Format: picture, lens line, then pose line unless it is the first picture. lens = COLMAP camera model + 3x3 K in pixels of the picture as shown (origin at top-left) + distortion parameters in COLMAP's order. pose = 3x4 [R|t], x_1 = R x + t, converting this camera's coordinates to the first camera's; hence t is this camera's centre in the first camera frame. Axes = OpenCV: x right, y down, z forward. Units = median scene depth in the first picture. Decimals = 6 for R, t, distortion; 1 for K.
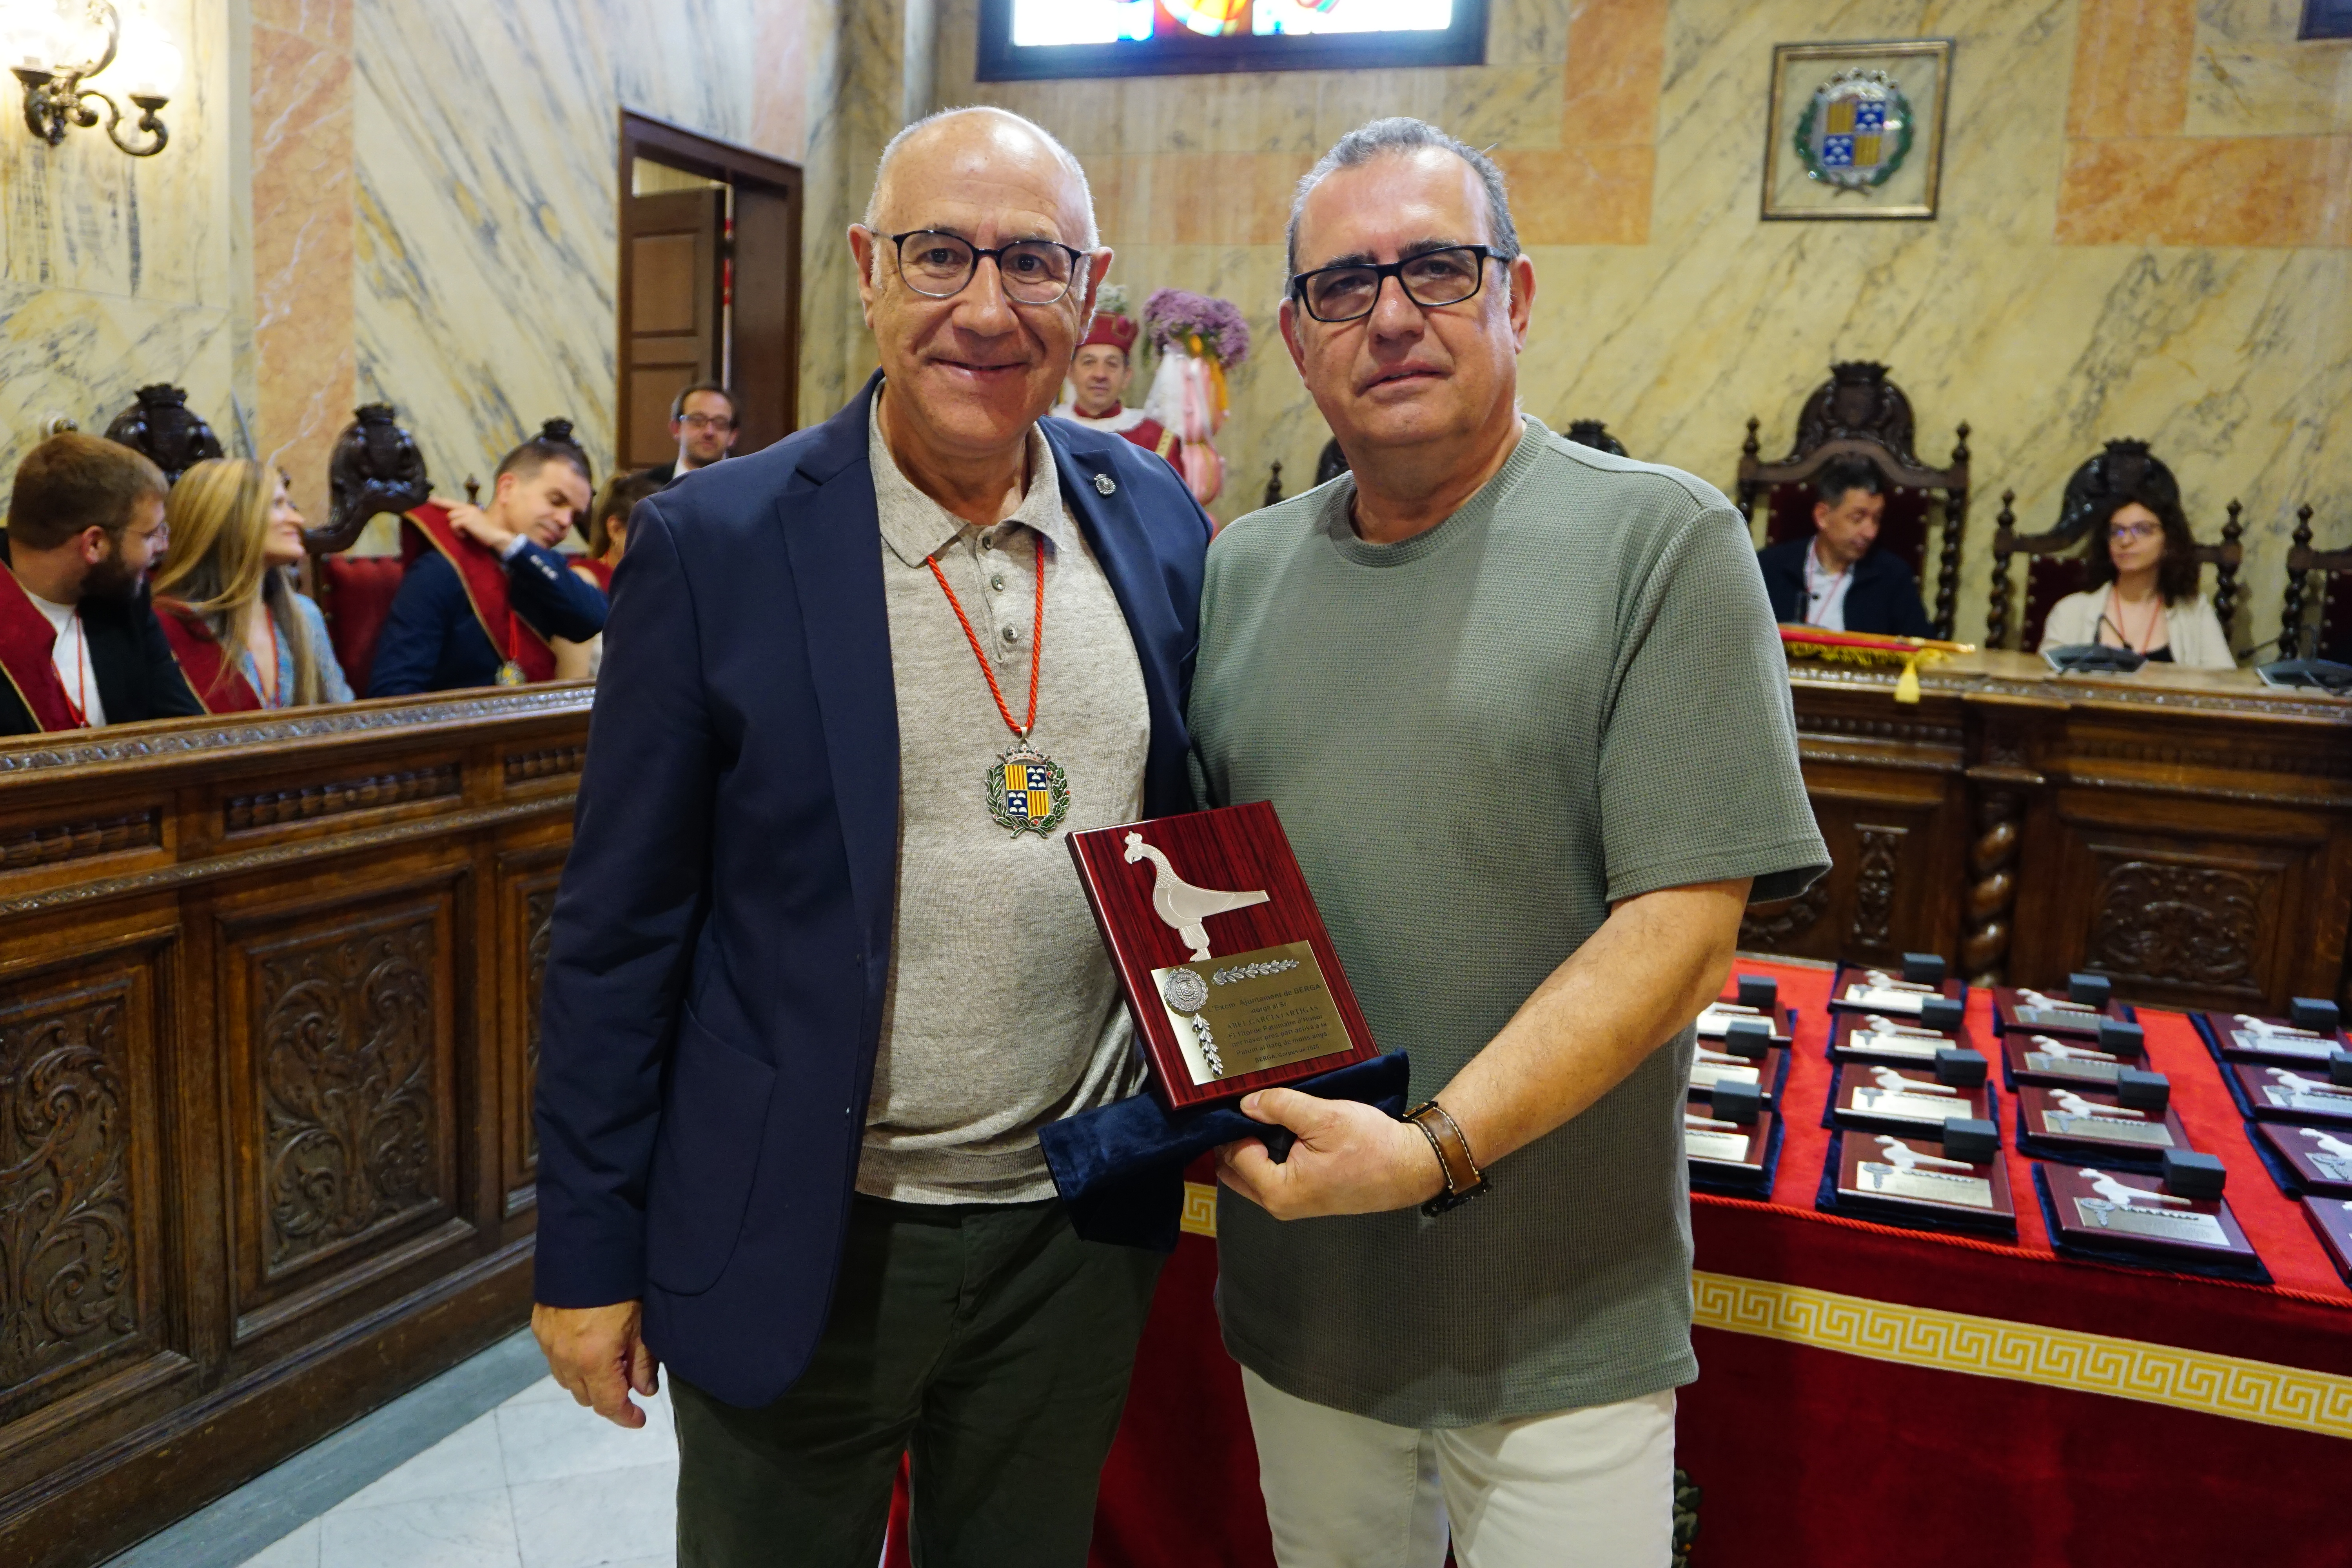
lens RADIAL K [[1956.6, 0, 1159.8], [0, 1956.6, 741.7], [0, 0, 1]] dist [-0.020110, 0.015165]
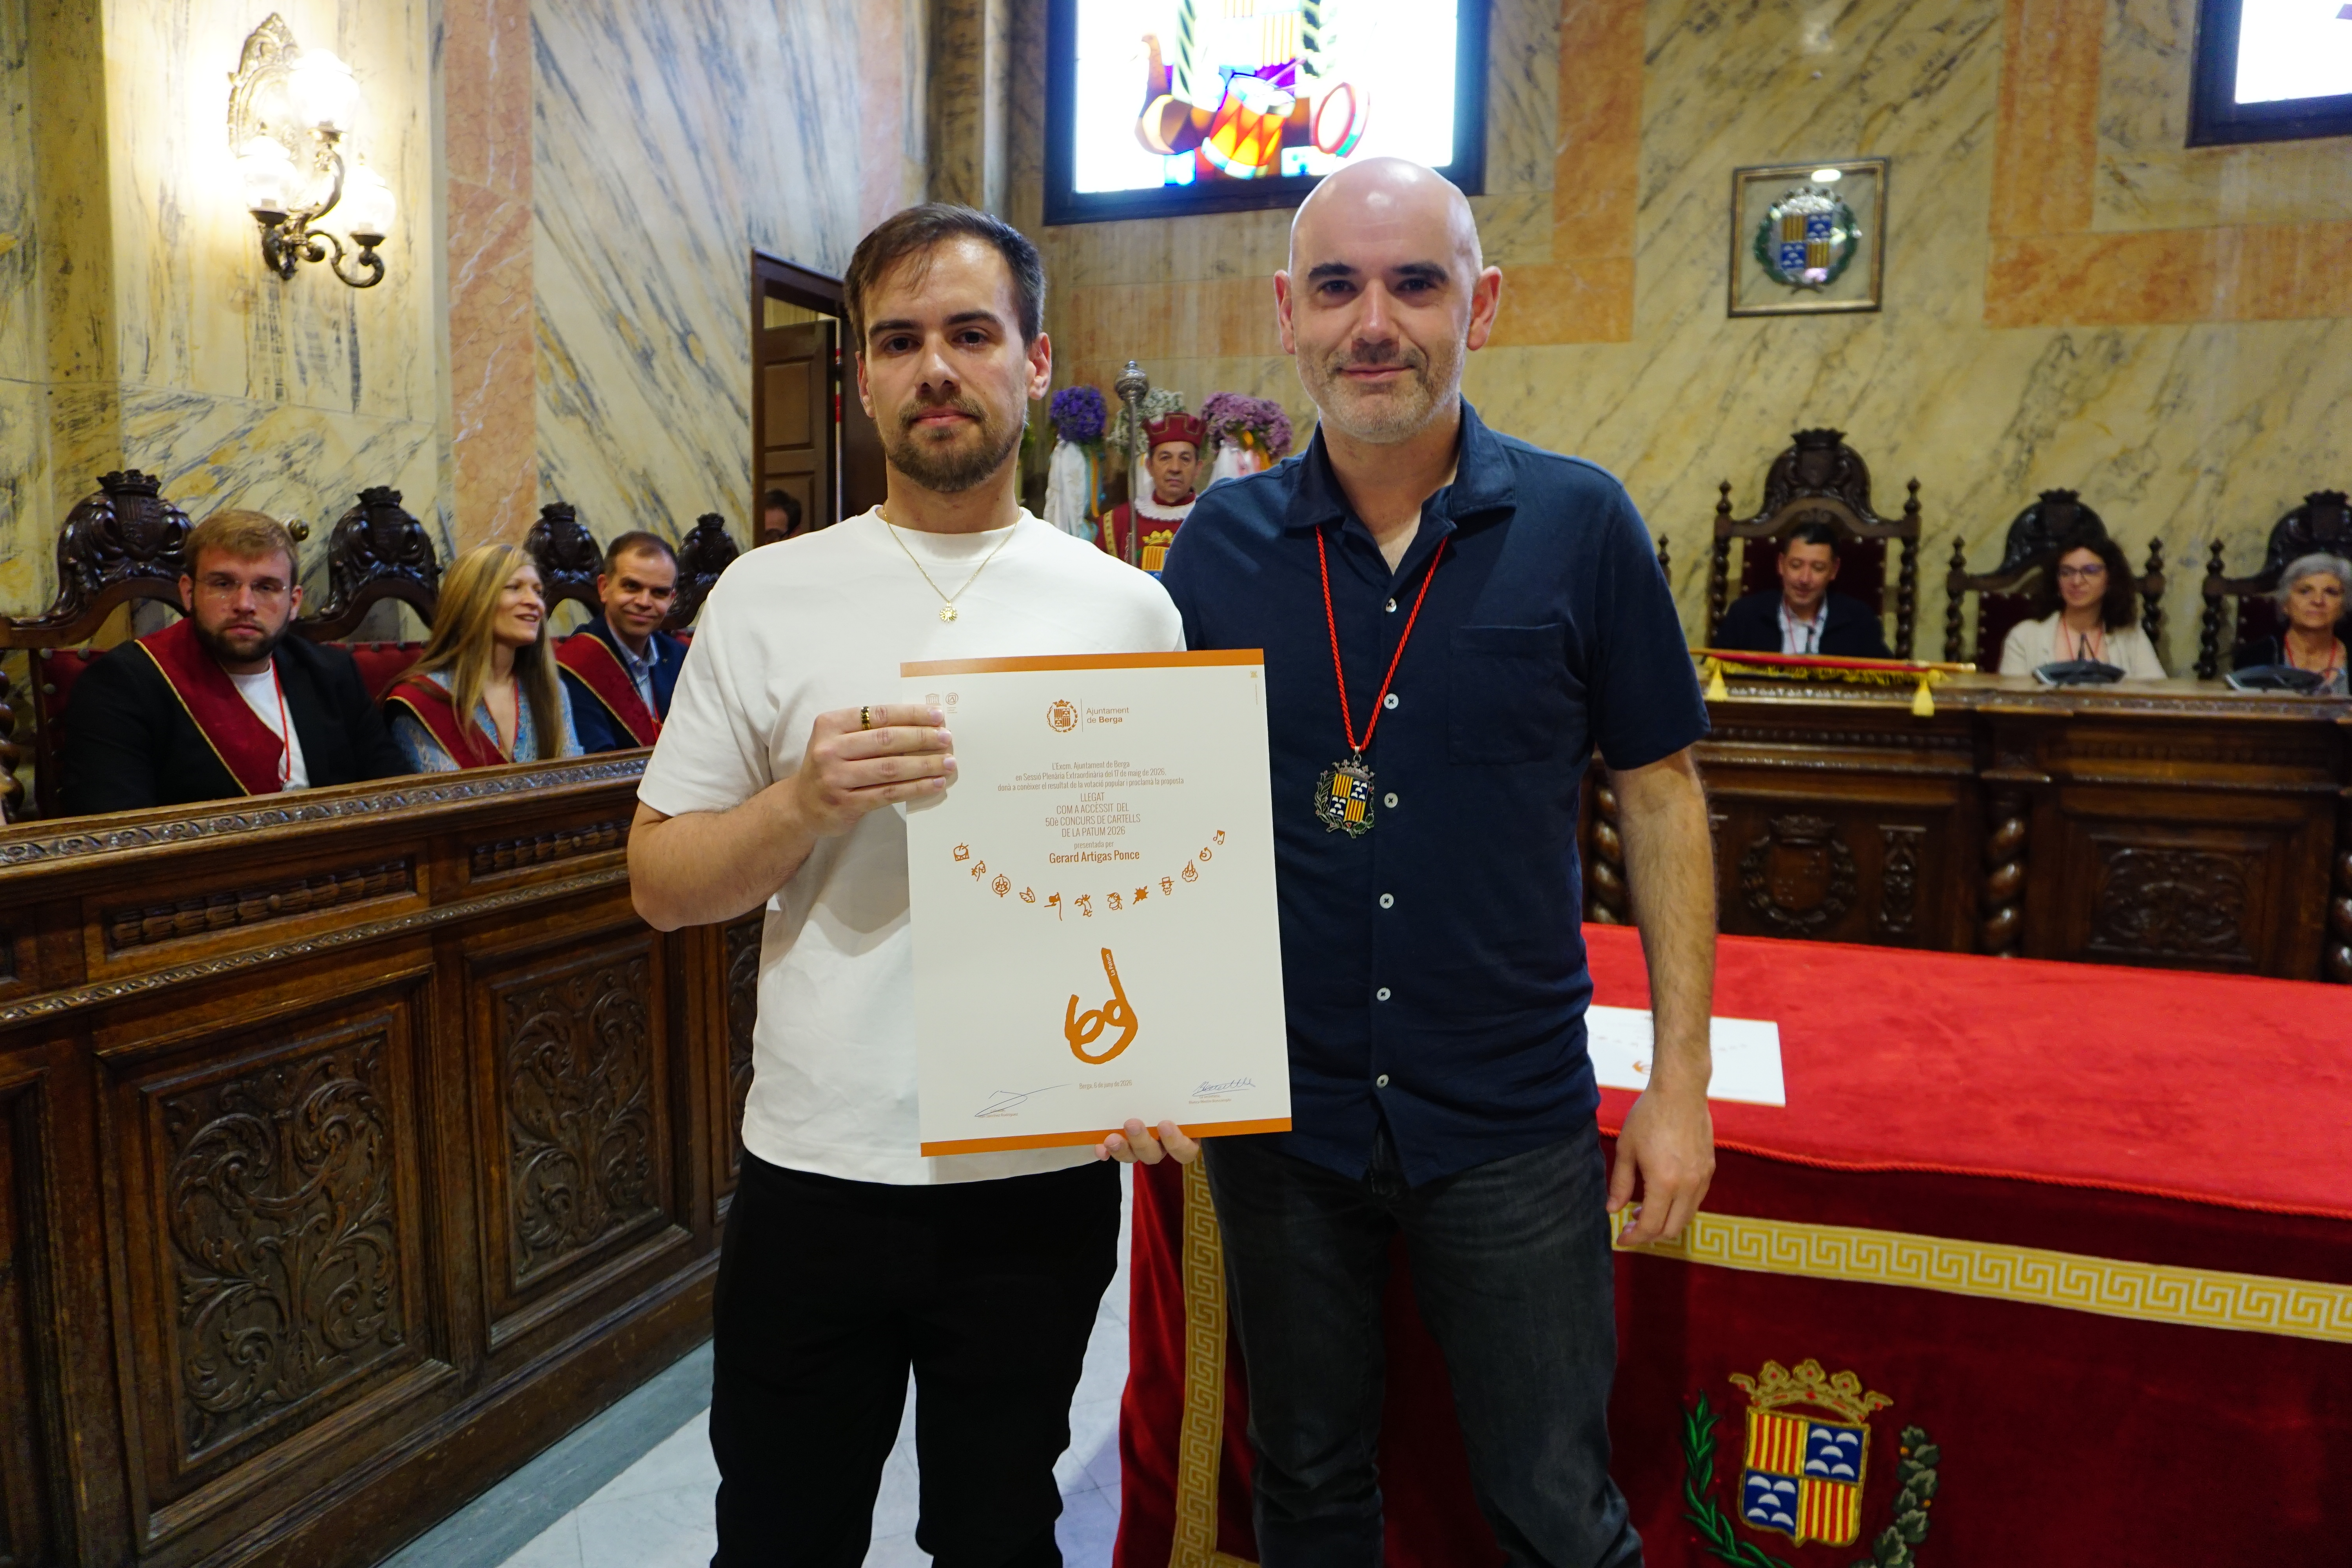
lens RADIAL K [[1567.6, 0, 1110.4], [0, 1567.6, 751.7], [0, 0, 1]] dist [-0.046898, 0.032202]
pose [[0.999358, -0.035116, 0.007054, -0.085396], [0.035330, 0.998832, -0.032973, 0.011993], [-0.005888, 0.033201, 0.999431, 0.086579]]
